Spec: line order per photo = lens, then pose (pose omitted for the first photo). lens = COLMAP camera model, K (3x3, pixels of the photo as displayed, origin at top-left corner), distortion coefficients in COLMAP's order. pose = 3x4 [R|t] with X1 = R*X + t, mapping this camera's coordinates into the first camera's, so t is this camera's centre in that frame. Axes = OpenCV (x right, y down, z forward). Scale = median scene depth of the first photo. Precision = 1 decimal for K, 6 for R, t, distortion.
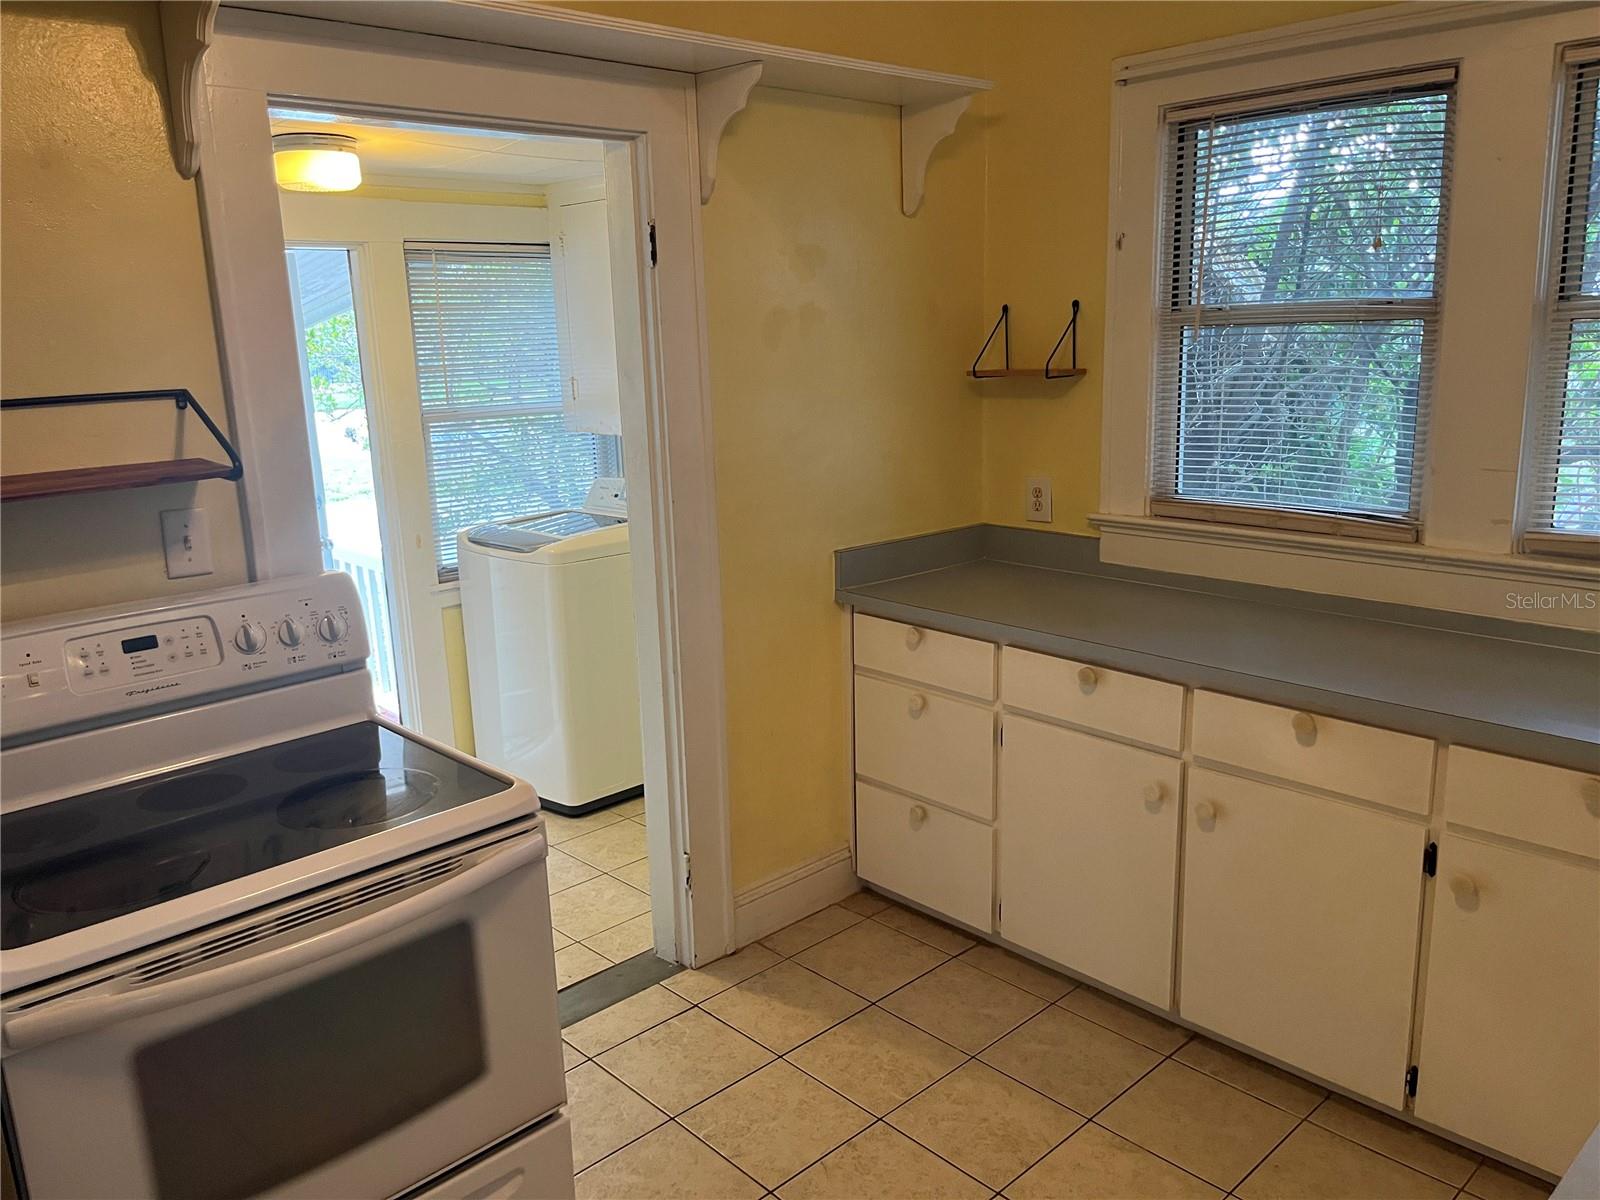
lens RADIAL K [[1209.2, 0, 800.0], [0, 1209.2, 588.6], [0, 0, 1]] dist [0.049973, -0.074597]
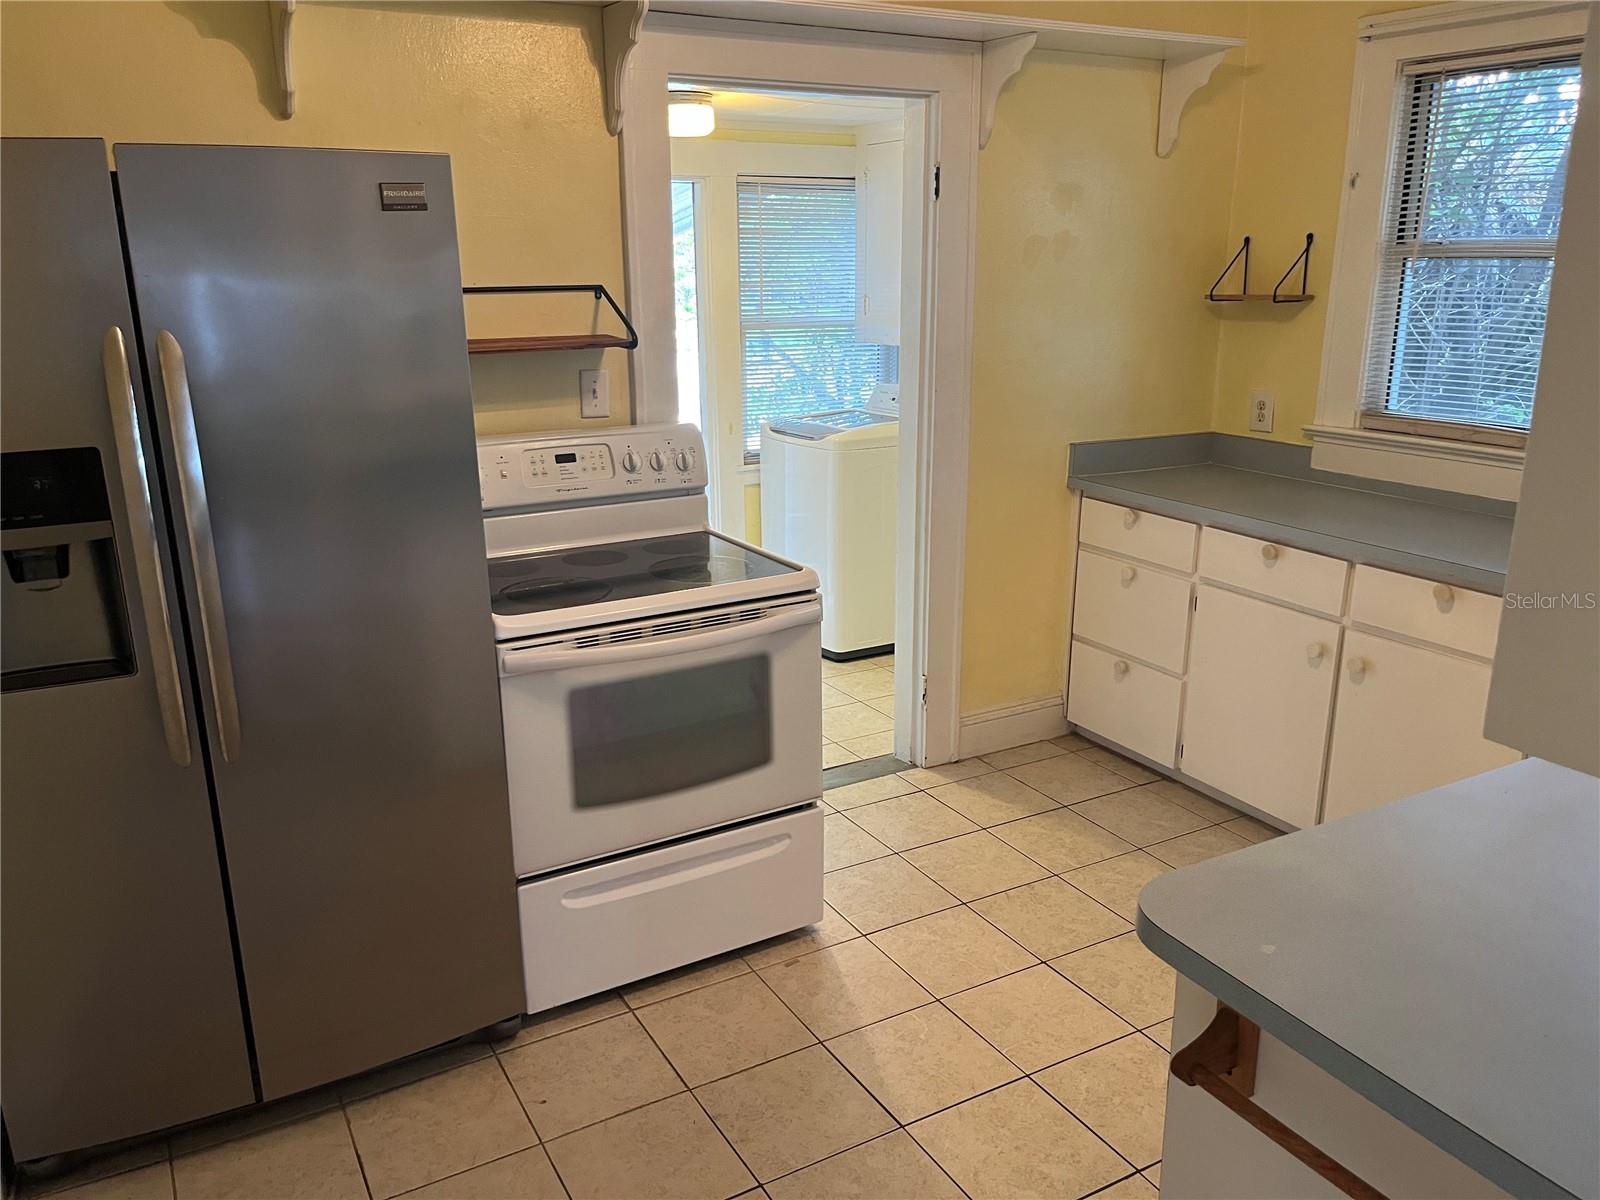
lens RADIAL K [[1209.2, 0, 786.2], [0, 1209.2, 600.6], [0, 0, 1]] dist [0.049973, -0.074597]
pose [[0.969503, 0.087302, -0.229002, 0.055426], [-0.072766, 0.994805, 0.071184, 0.071581], [0.234027, -0.052349, 0.970820, -0.290320]]
